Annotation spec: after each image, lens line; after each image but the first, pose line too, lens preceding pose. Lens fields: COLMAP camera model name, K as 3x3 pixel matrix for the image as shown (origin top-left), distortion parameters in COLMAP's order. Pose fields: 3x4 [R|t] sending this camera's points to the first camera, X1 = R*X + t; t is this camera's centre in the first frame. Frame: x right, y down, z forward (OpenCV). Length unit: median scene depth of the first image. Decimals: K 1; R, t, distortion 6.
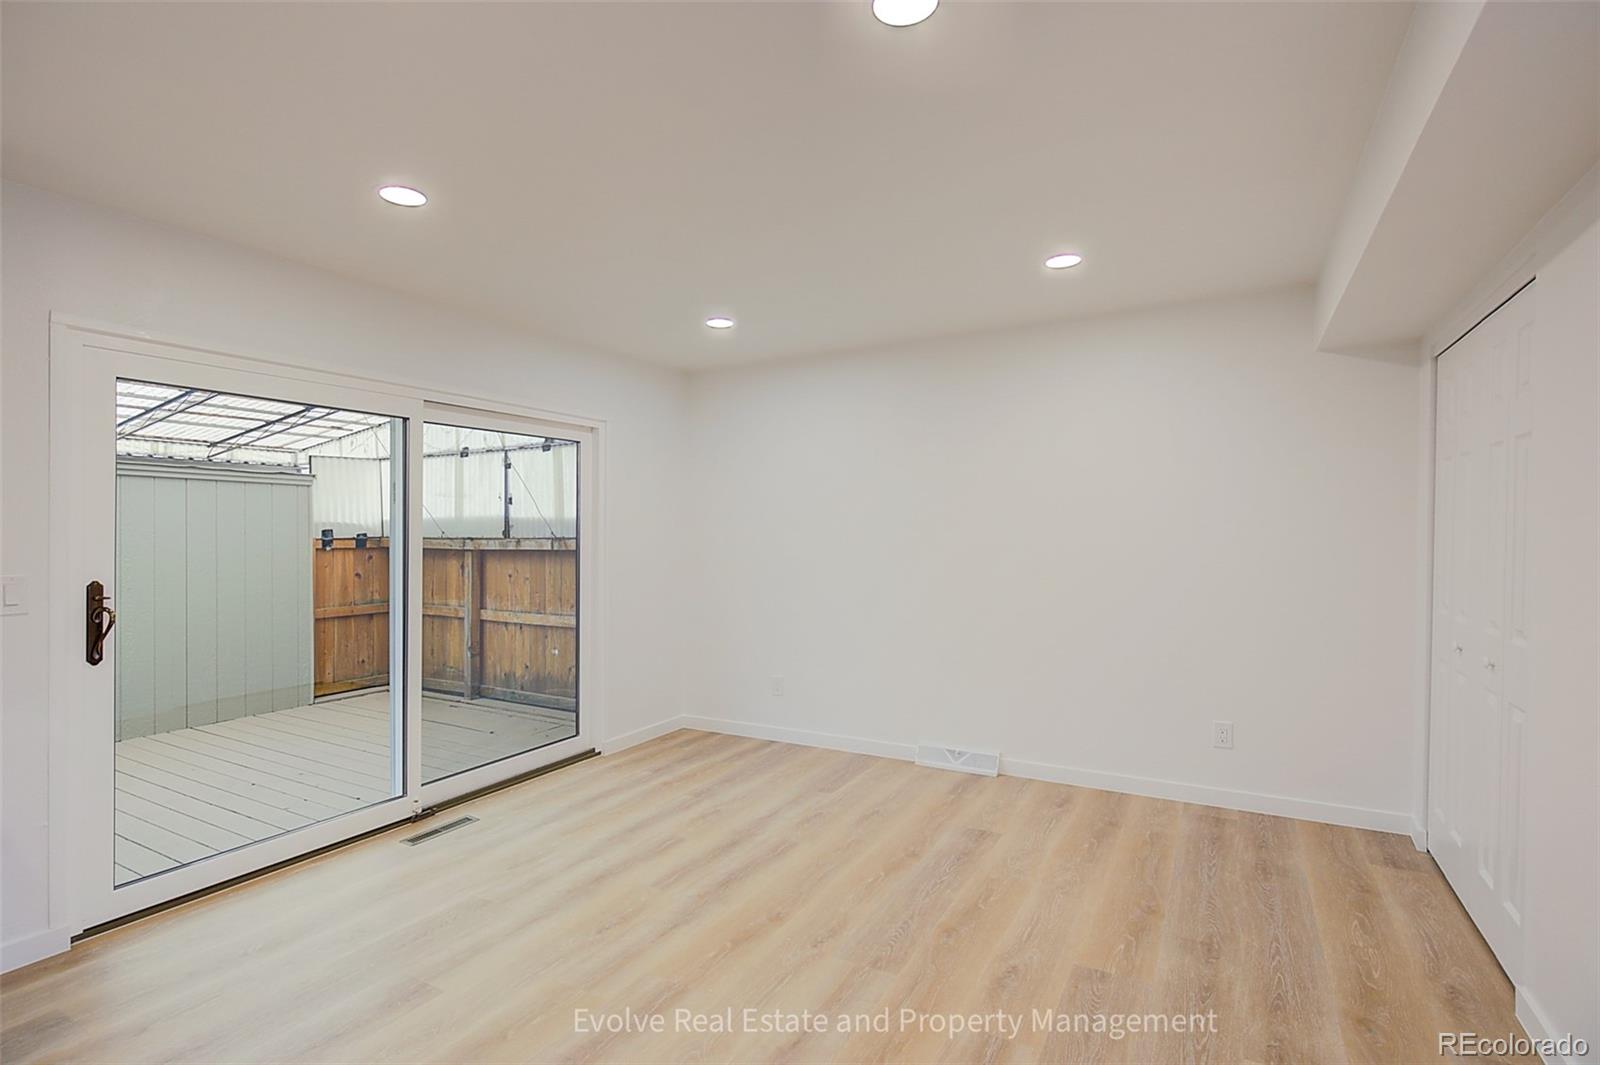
lens RADIAL K [[733.3, 0, 806.0], [0, 733.3, 522.2], [0, 0, 1]] dist [0.001854, -0.000916]
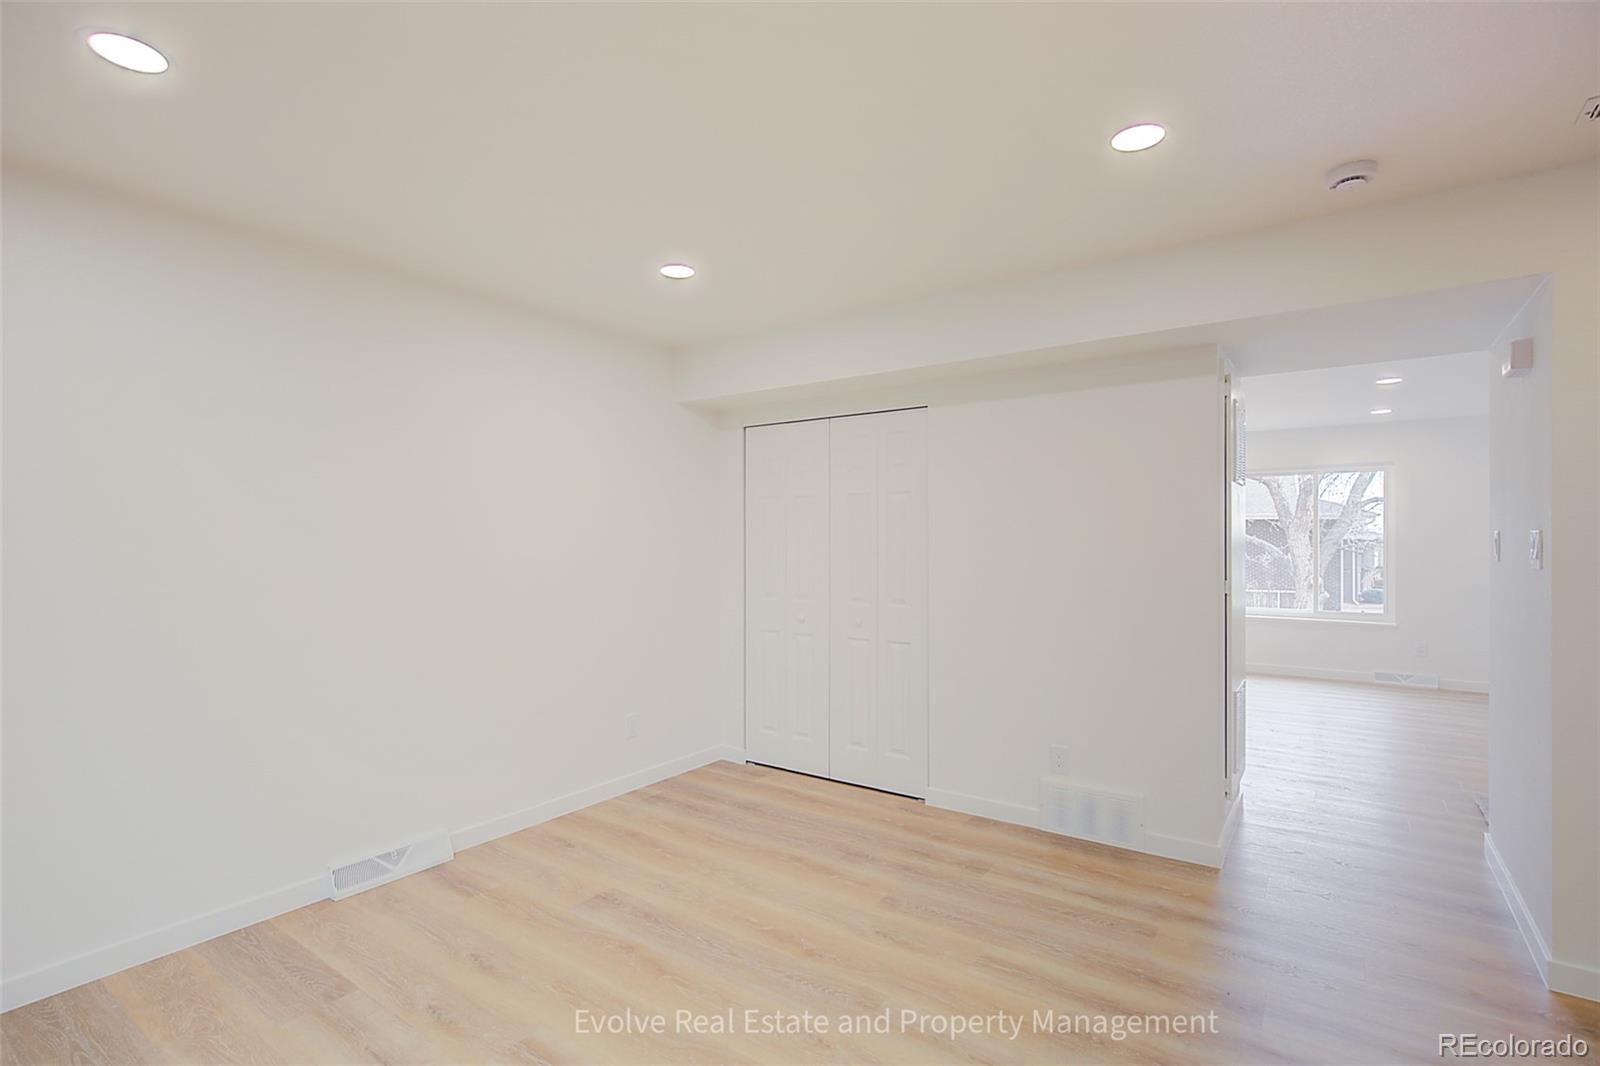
lens RADIAL K [[733.3, 0, 786.7], [0, 733.3, 531.0], [0, 0, 1]] dist [0.001854, -0.000916]
pose [[0.126627, 0.031266, 0.991458, -0.539258], [-0.020363, 0.999374, -0.028915, 0.015377], [-0.991741, -0.016527, 0.127184, 0.620719]]
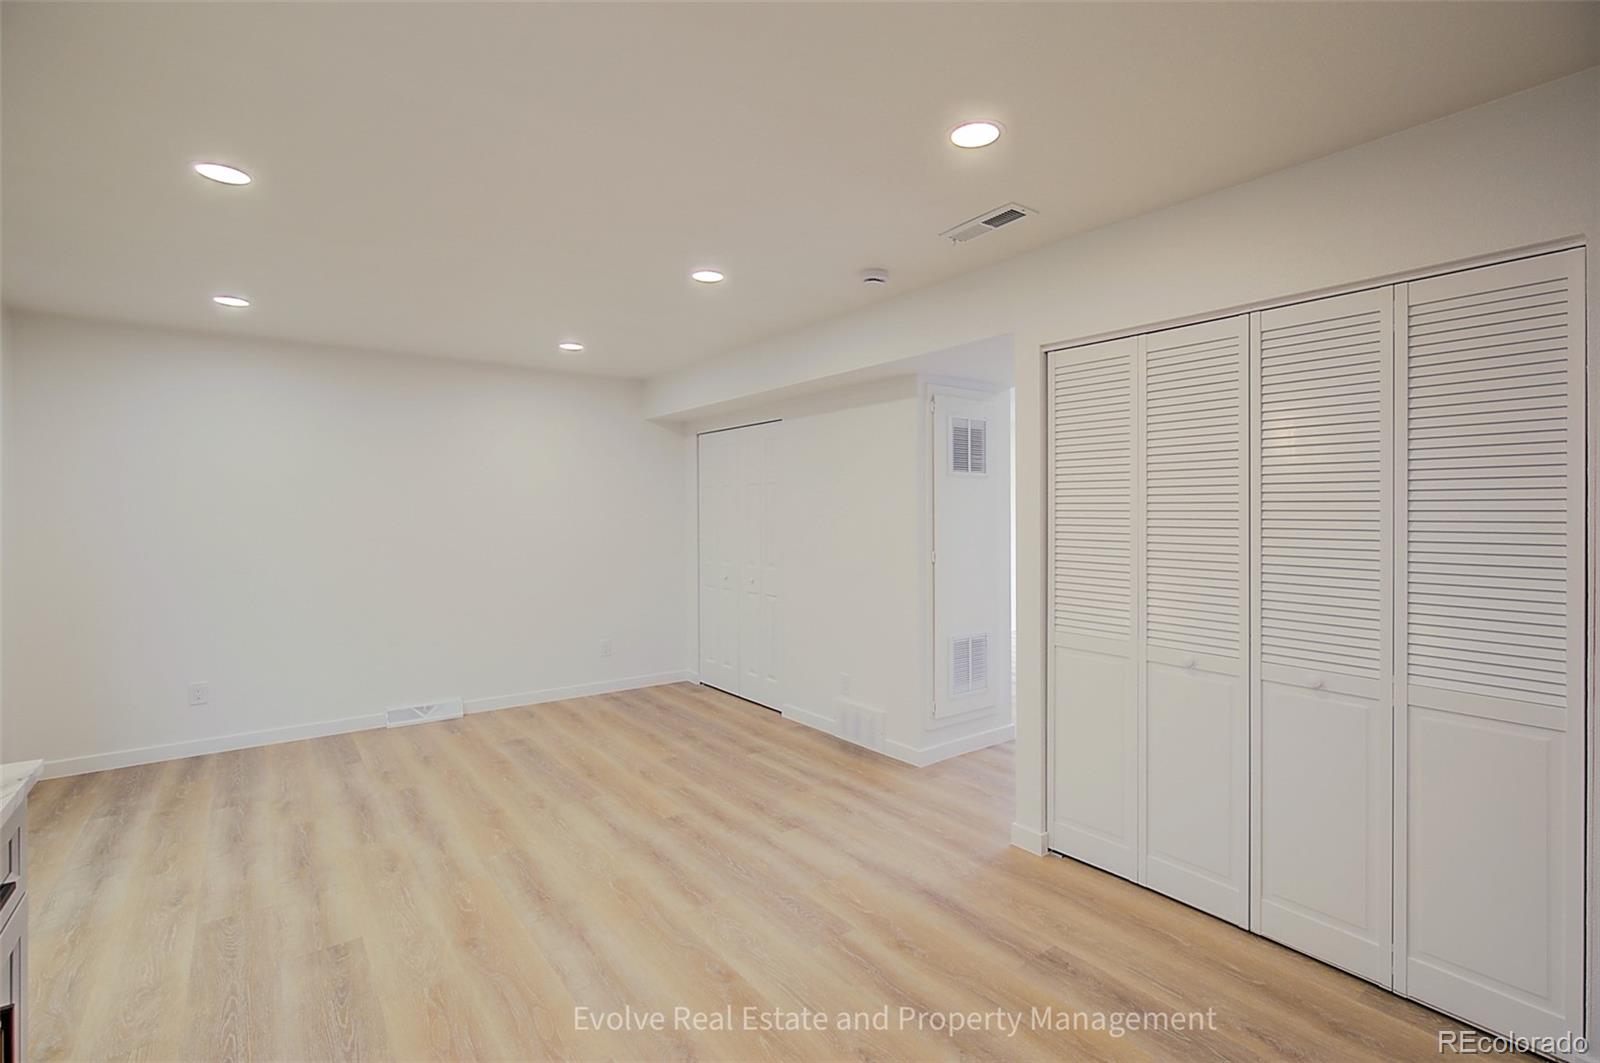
lens RADIAL K [[733.3, 0, 792.4], [0, 733.3, 512.5], [0, 0, 1]] dist [0.001854, -0.000916]
pose [[0.414907, 0.009253, 0.909817, -0.739637], [-0.021218, 0.999775, -0.000492, -0.019289], [-0.909616, -0.019100, 0.415010, -0.041425]]
